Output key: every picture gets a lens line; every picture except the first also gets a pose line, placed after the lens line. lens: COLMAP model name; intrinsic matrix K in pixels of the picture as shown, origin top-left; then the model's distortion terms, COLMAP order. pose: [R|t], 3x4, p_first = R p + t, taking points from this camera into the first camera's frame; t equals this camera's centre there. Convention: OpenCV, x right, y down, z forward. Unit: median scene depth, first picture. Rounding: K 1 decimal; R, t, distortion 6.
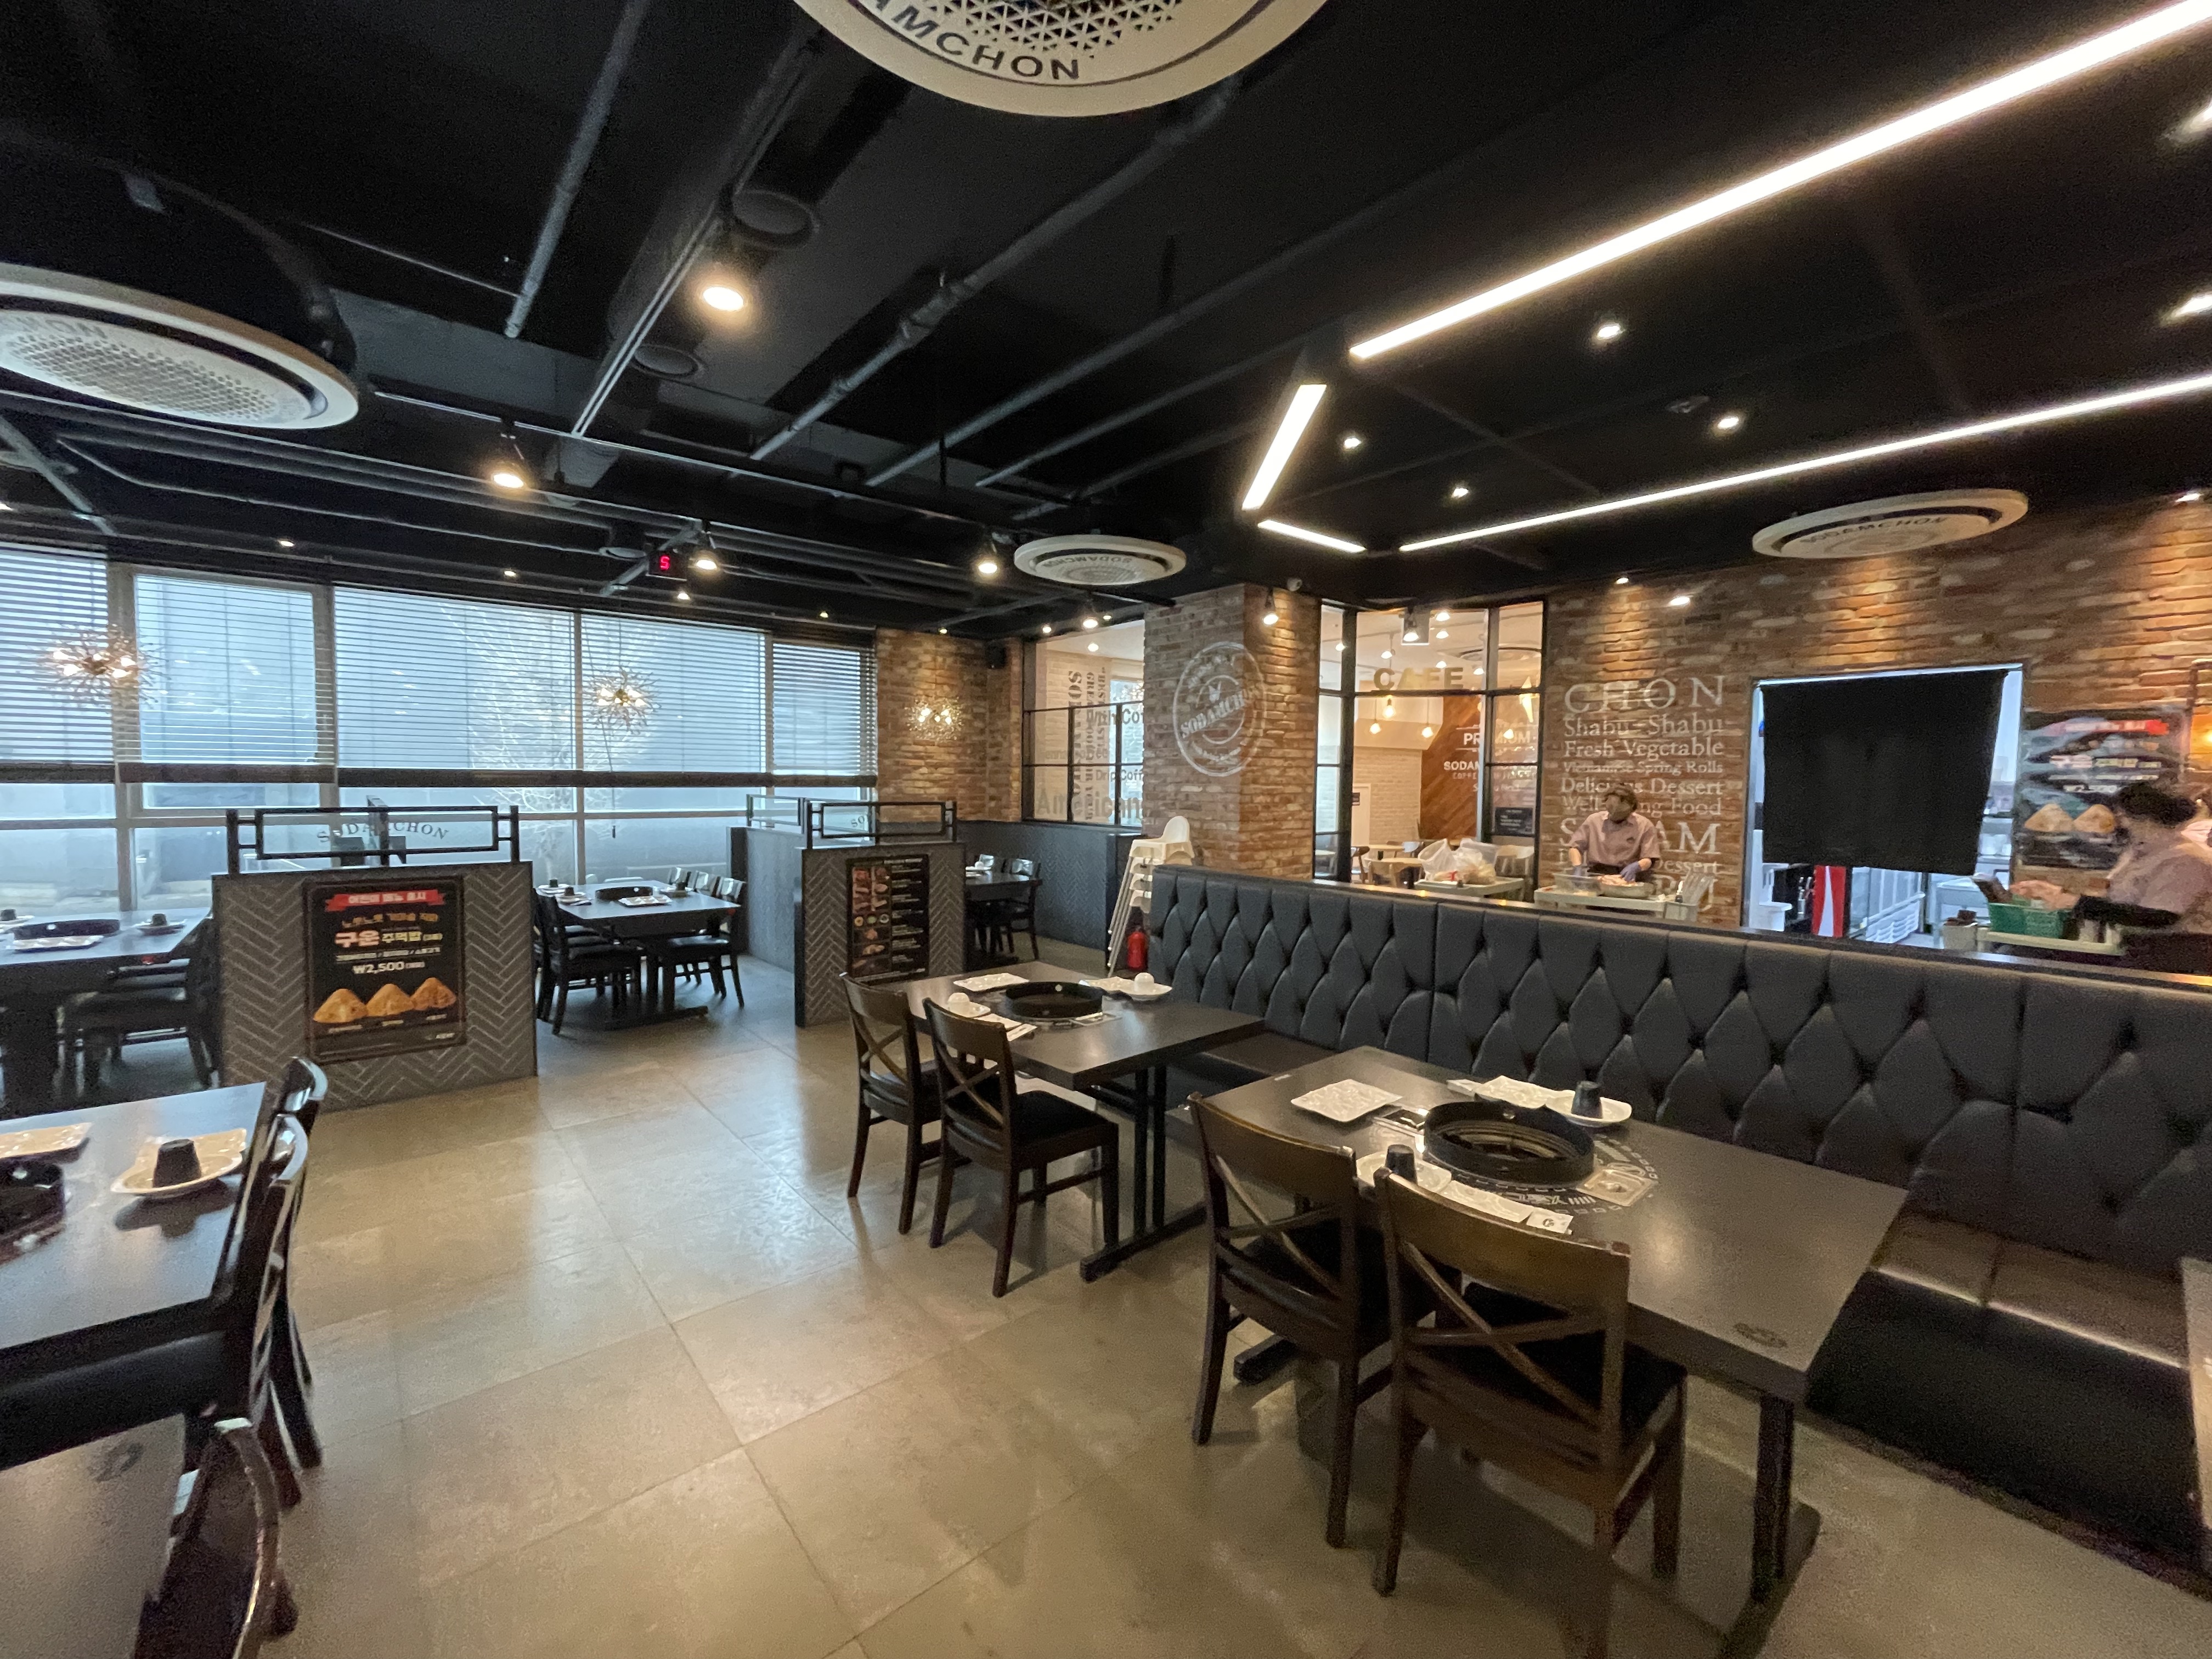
lens RADIAL K [[889.5, 0, 1105.6], [0, 889.5, 826.7], [0, 0, 1]] dist [-0.000519, -0.000069]
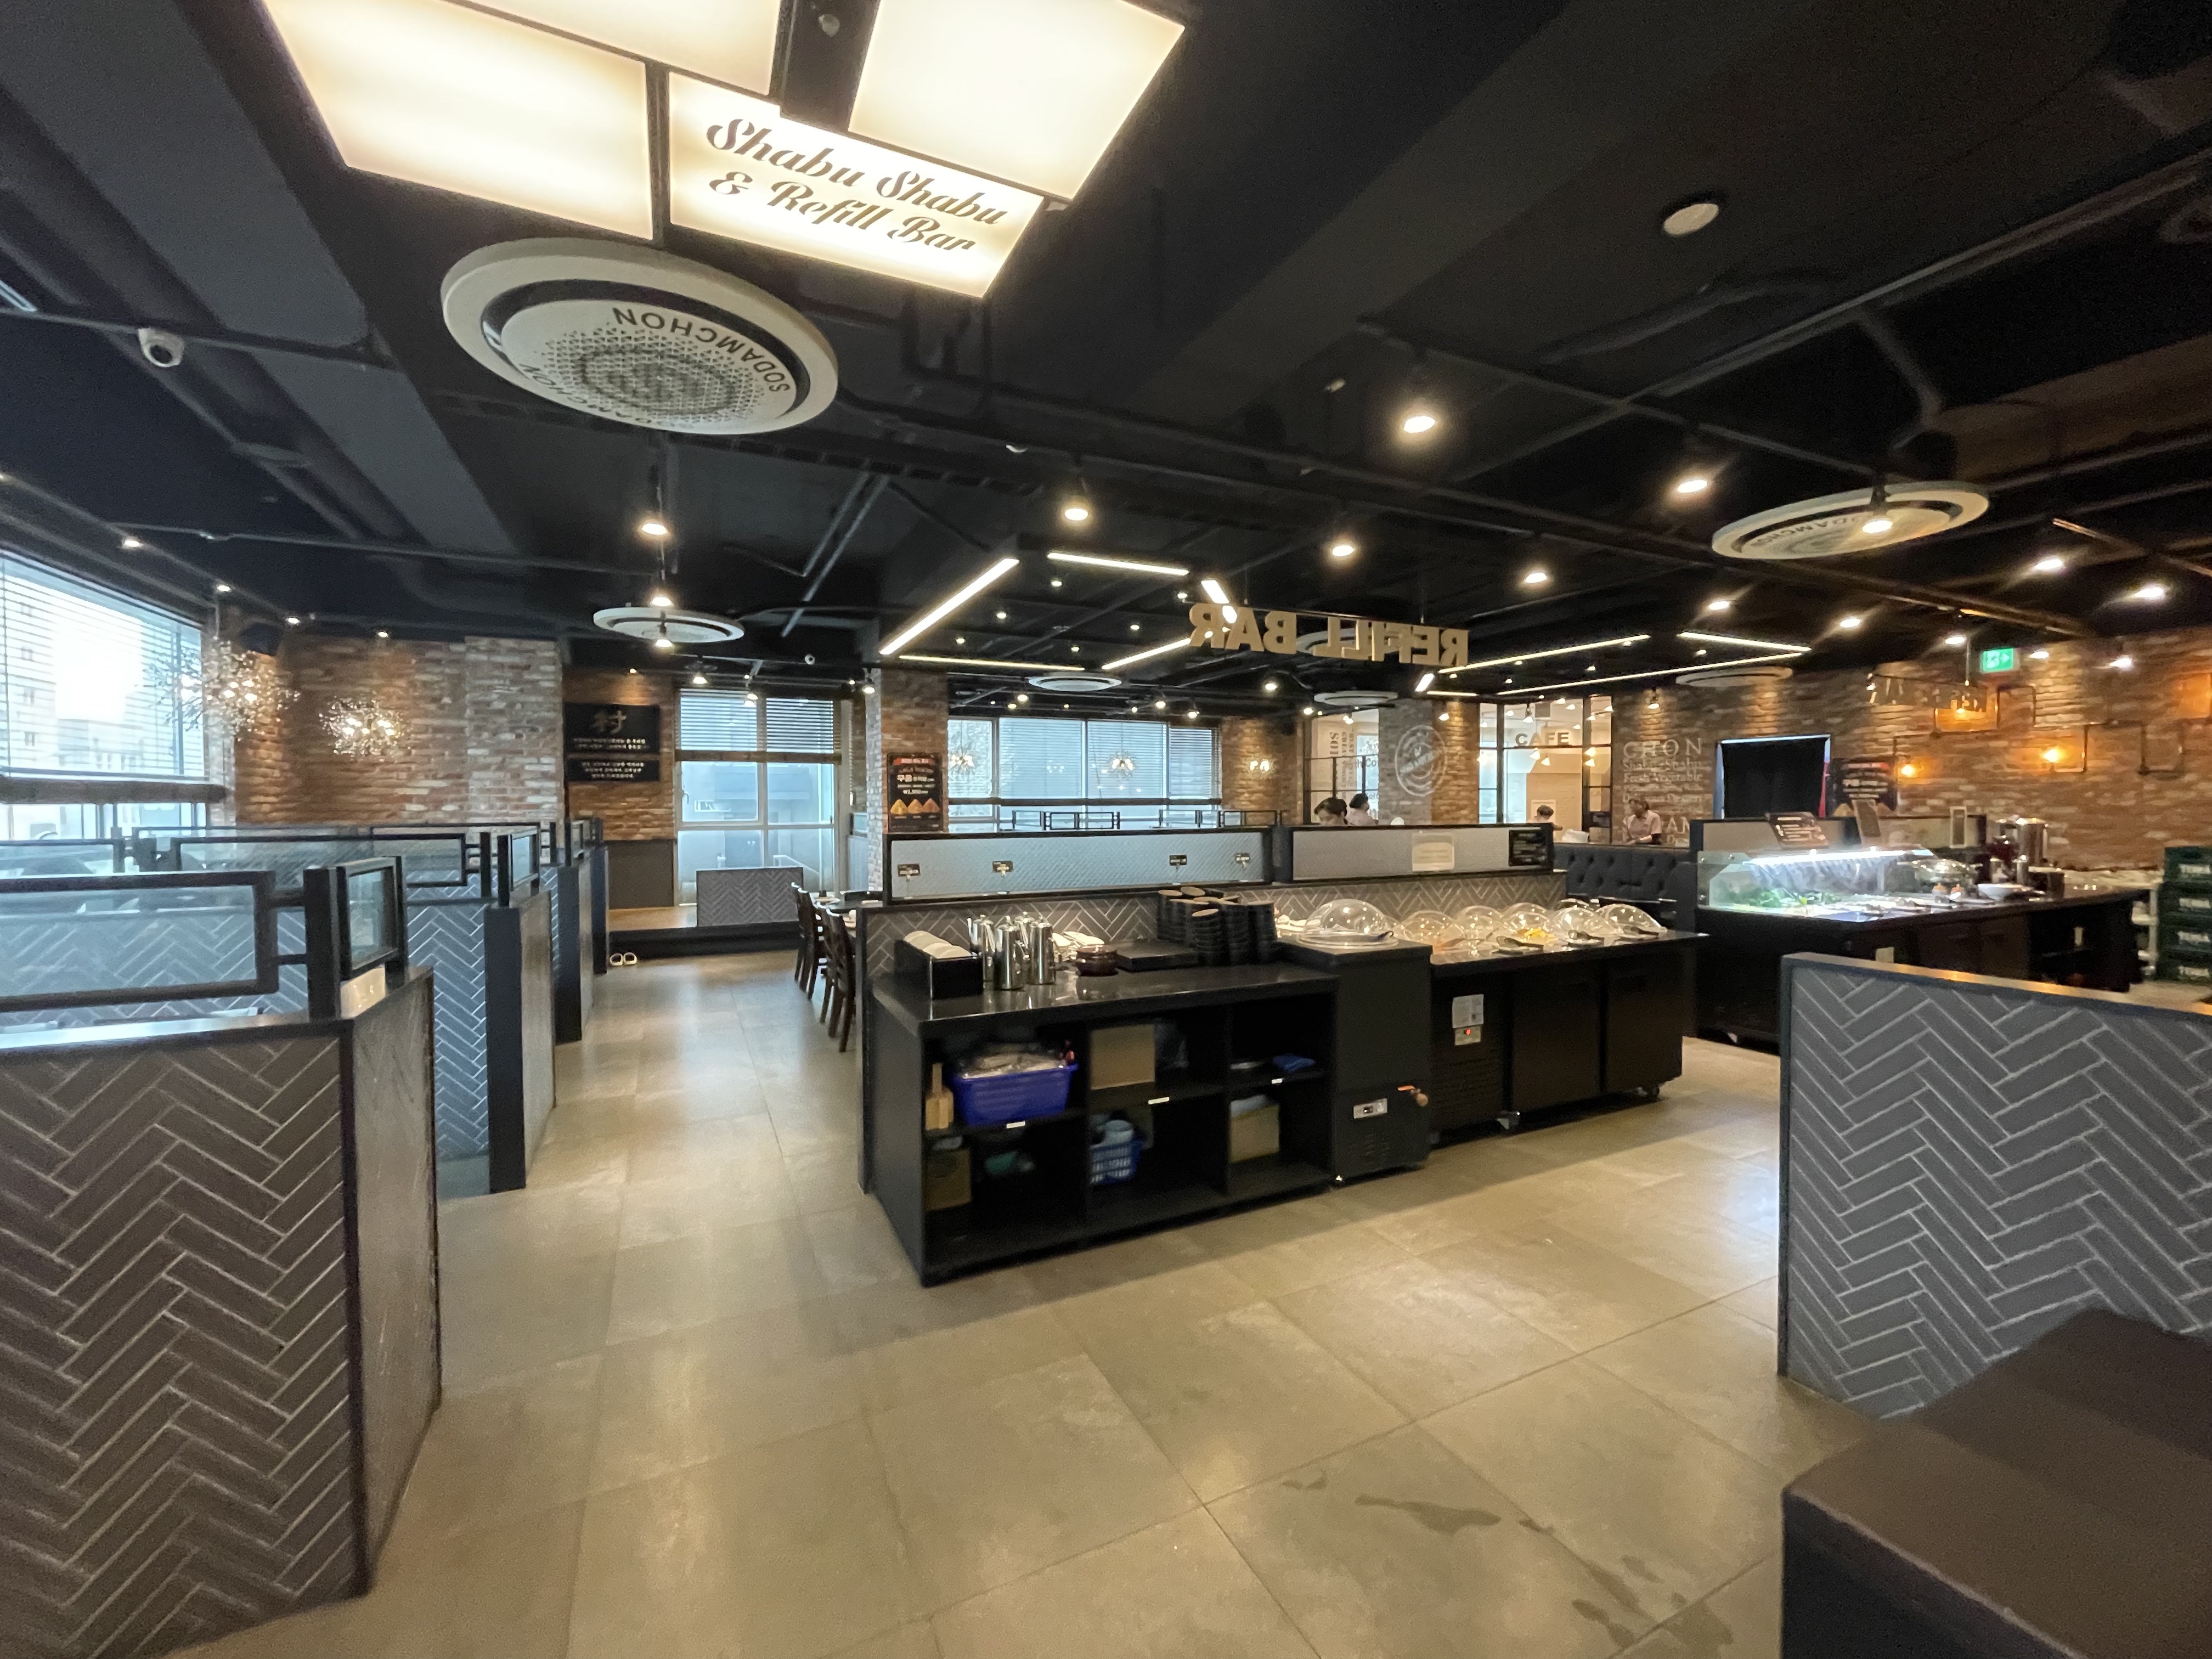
lens RADIAL K [[889.5, 0, 1097.2], [0, 889.5, 828.6], [0, 0, 1]] dist [-0.000519, -0.000069]
pose [[0.964368, -0.005175, -0.264513, -0.034458], [-0.001212, 0.999712, -0.023978, 0.057816], [0.264561, 0.023444, 0.964084, -0.988688]]
